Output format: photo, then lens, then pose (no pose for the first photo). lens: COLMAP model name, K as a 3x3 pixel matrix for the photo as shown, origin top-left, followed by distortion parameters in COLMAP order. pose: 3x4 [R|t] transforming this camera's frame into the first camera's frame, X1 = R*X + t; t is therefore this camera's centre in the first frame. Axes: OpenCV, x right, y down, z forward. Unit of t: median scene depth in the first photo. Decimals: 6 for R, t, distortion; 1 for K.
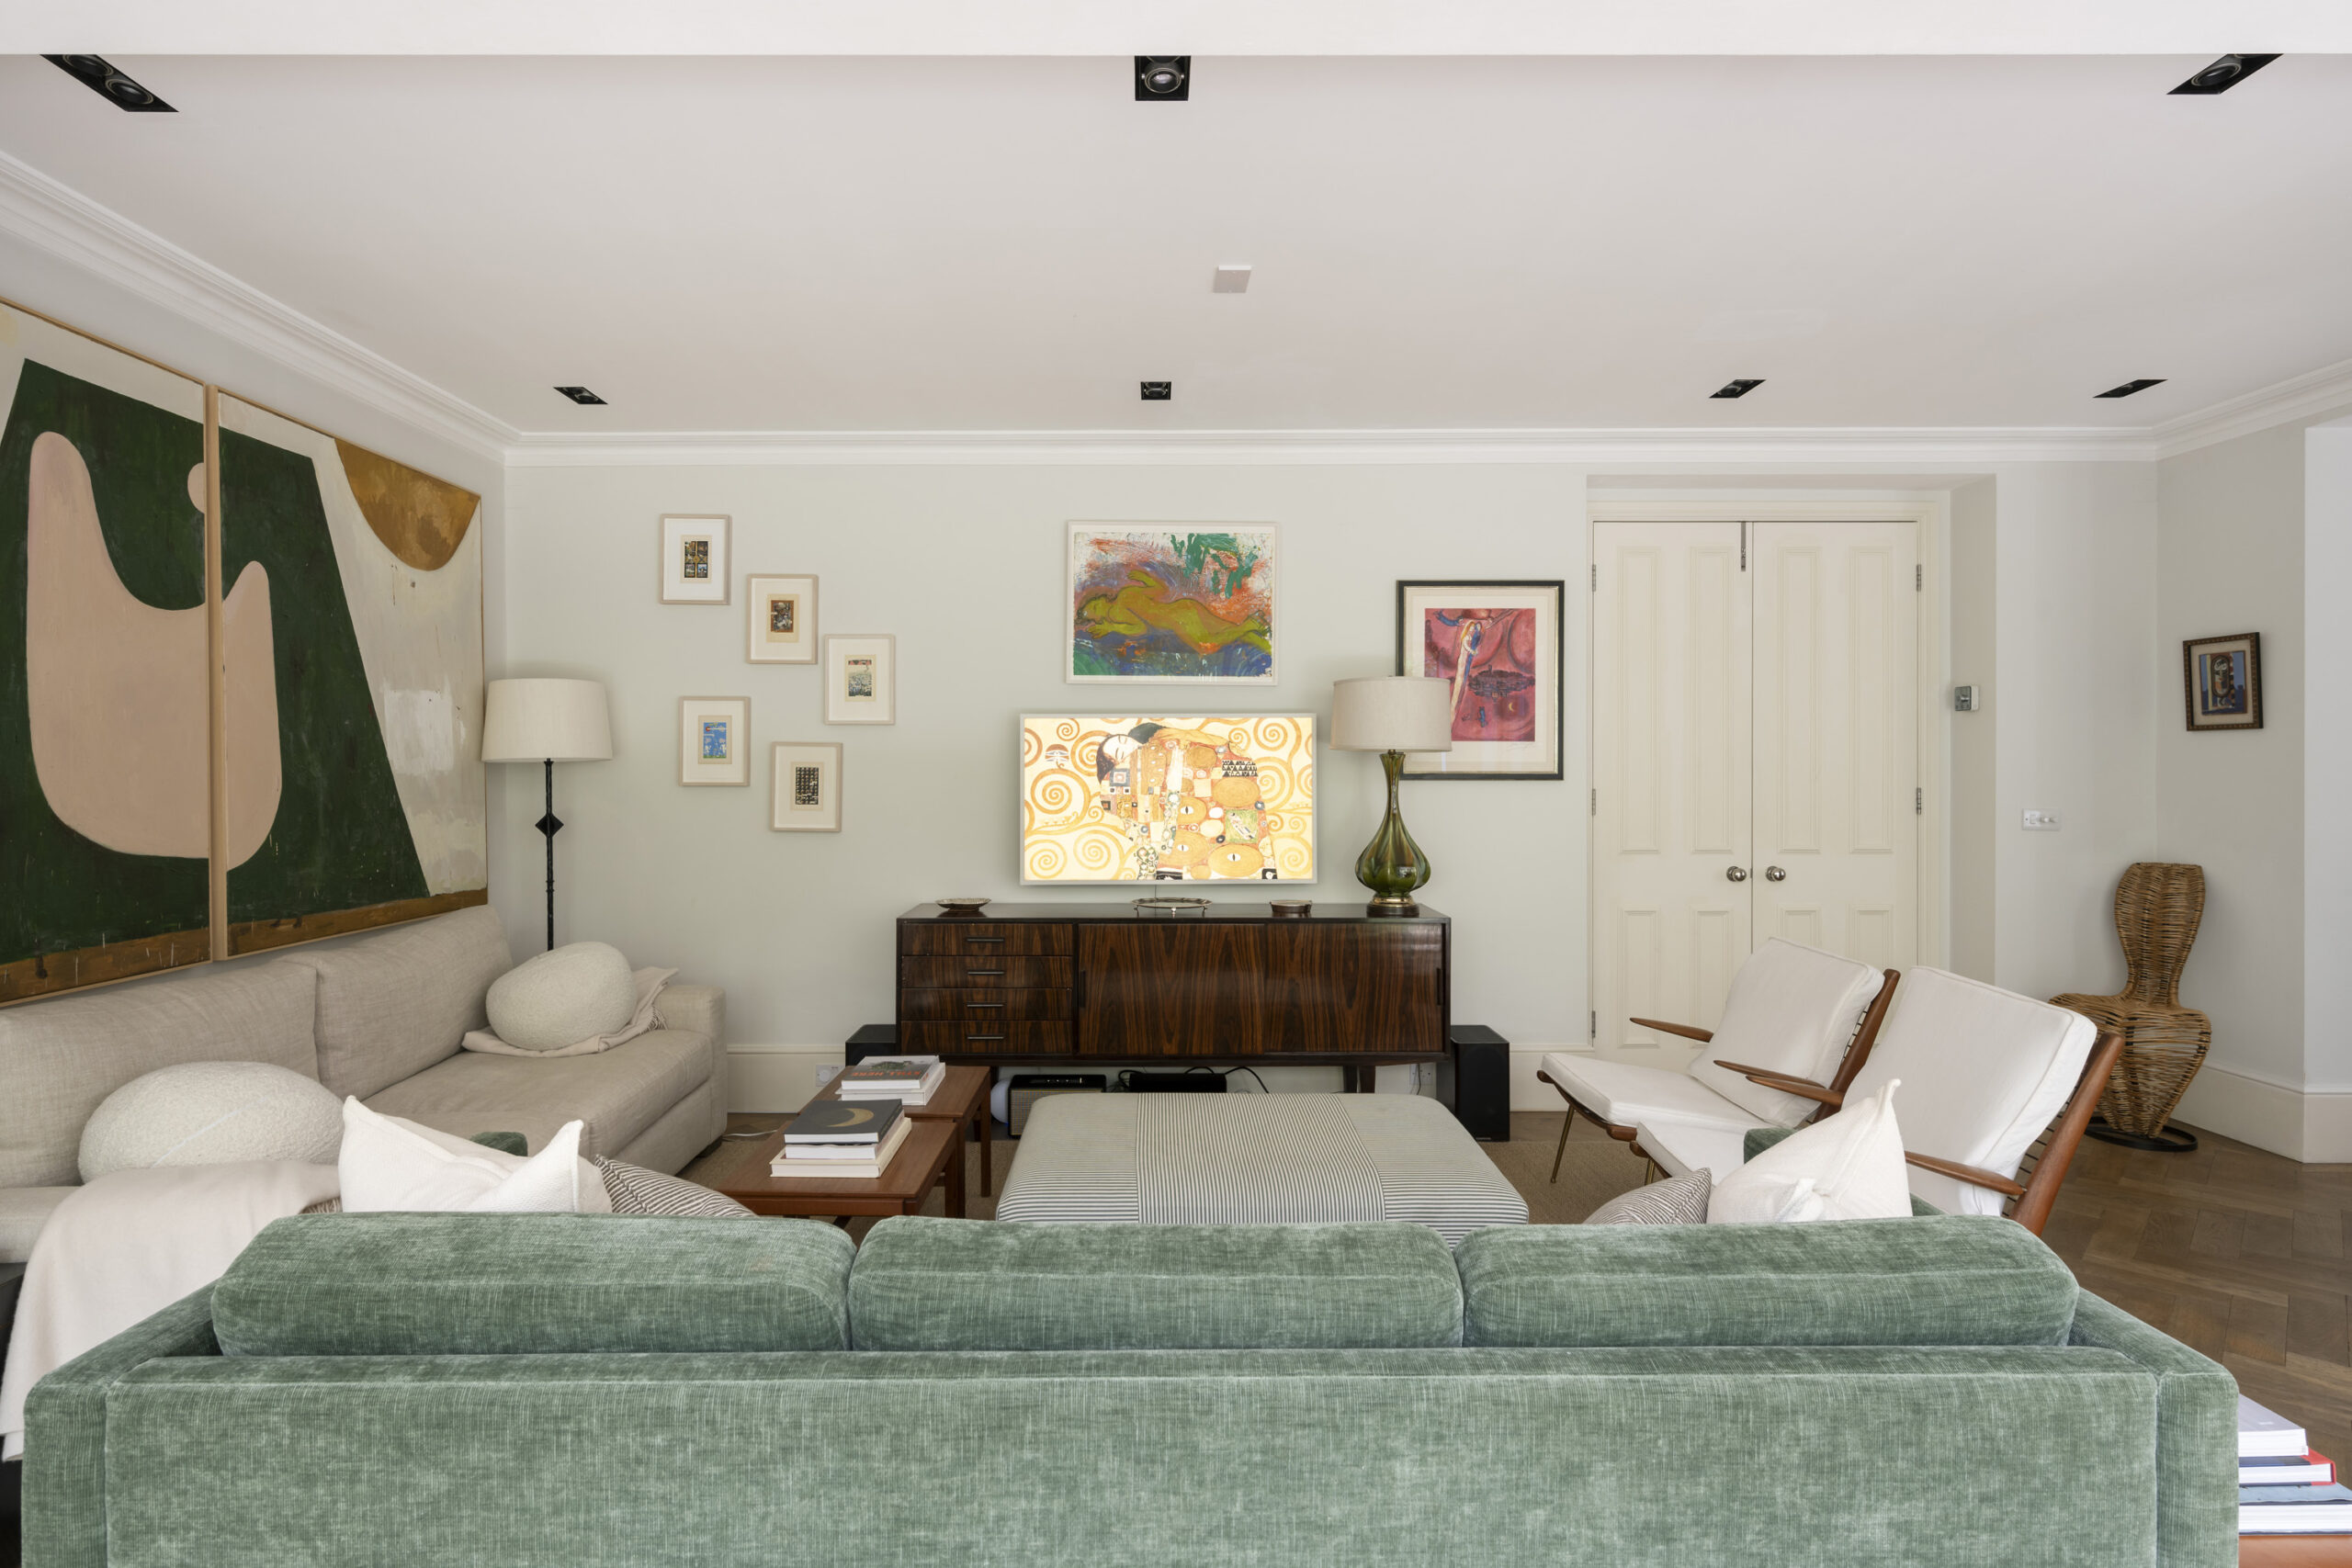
lens RADIAL K [[1189.2, 0, 1124.3], [0, 1189.2, 775.4], [0, 0, 1]] dist [-0.000567, -0.000111]
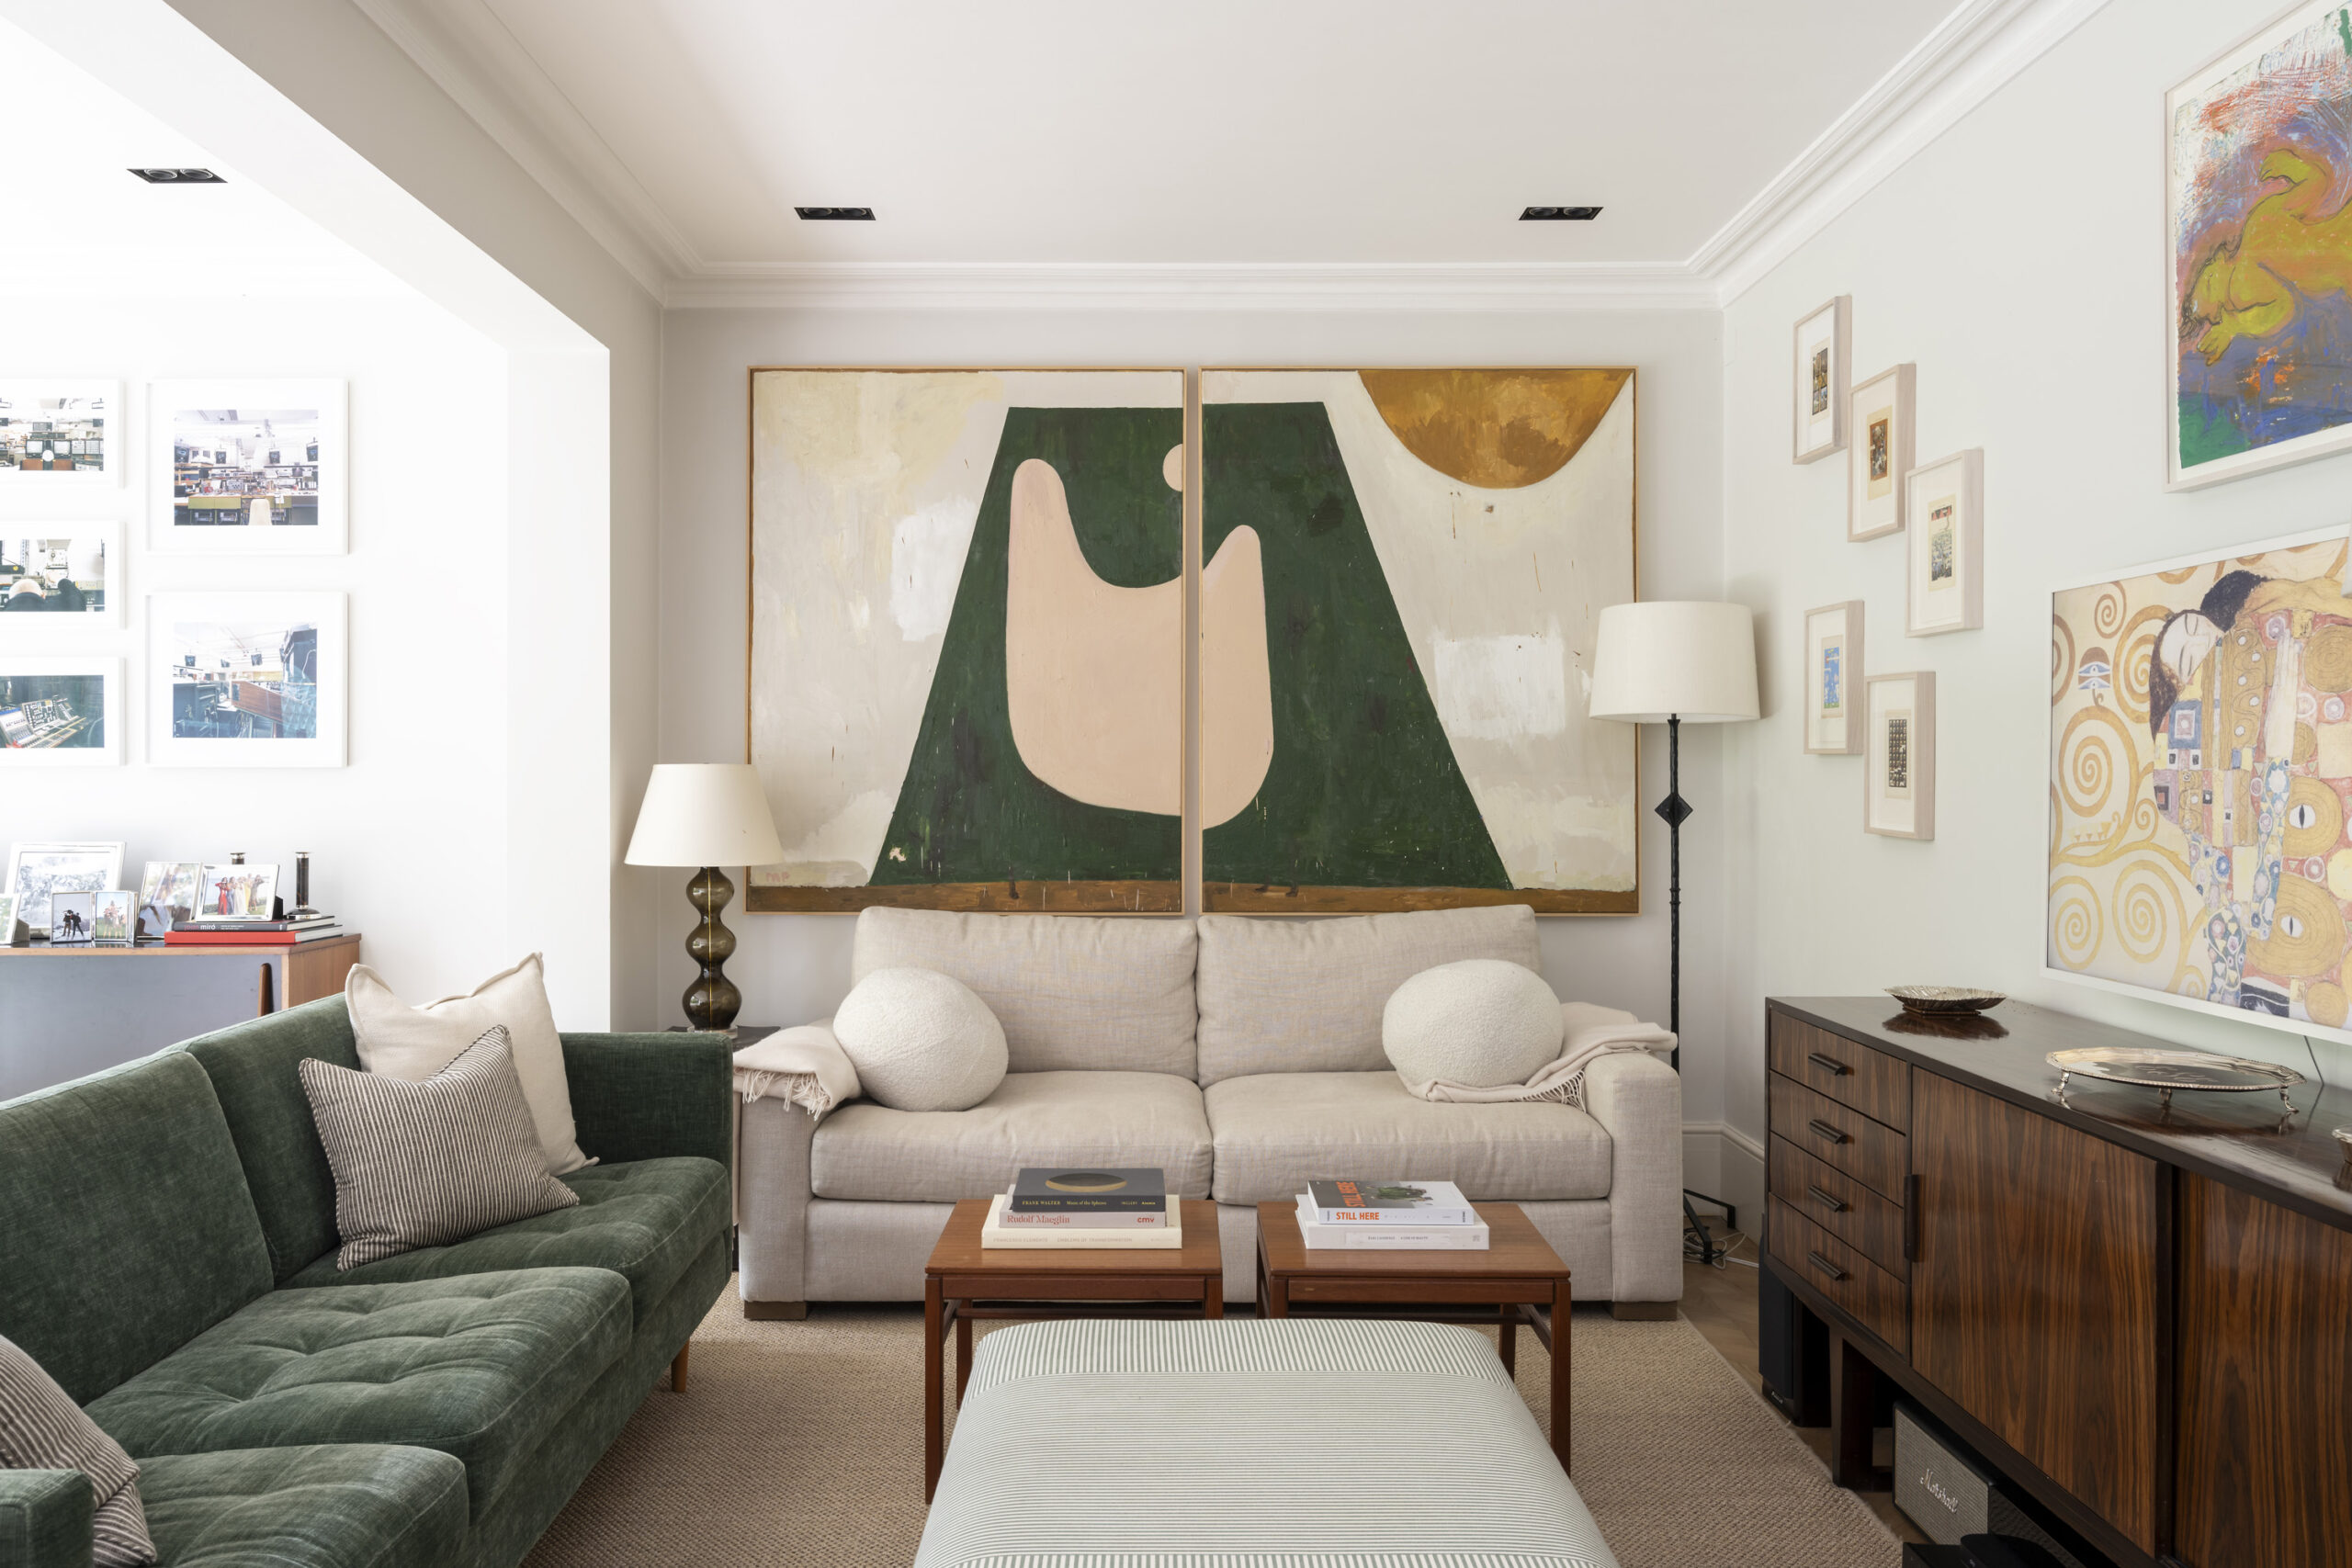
lens RADIAL K [[1817.0, 0, 1176.0], [0, 1817.0, 784.0], [0, 0, 1]] dist [-0.004687, -0.002624]
pose [[-0.010710, 0.009776, -0.999895, 0.663508], [-0.006741, 0.999929, 0.009849, 0.019693], [0.999920, 0.006846, -0.010644, 0.788418]]
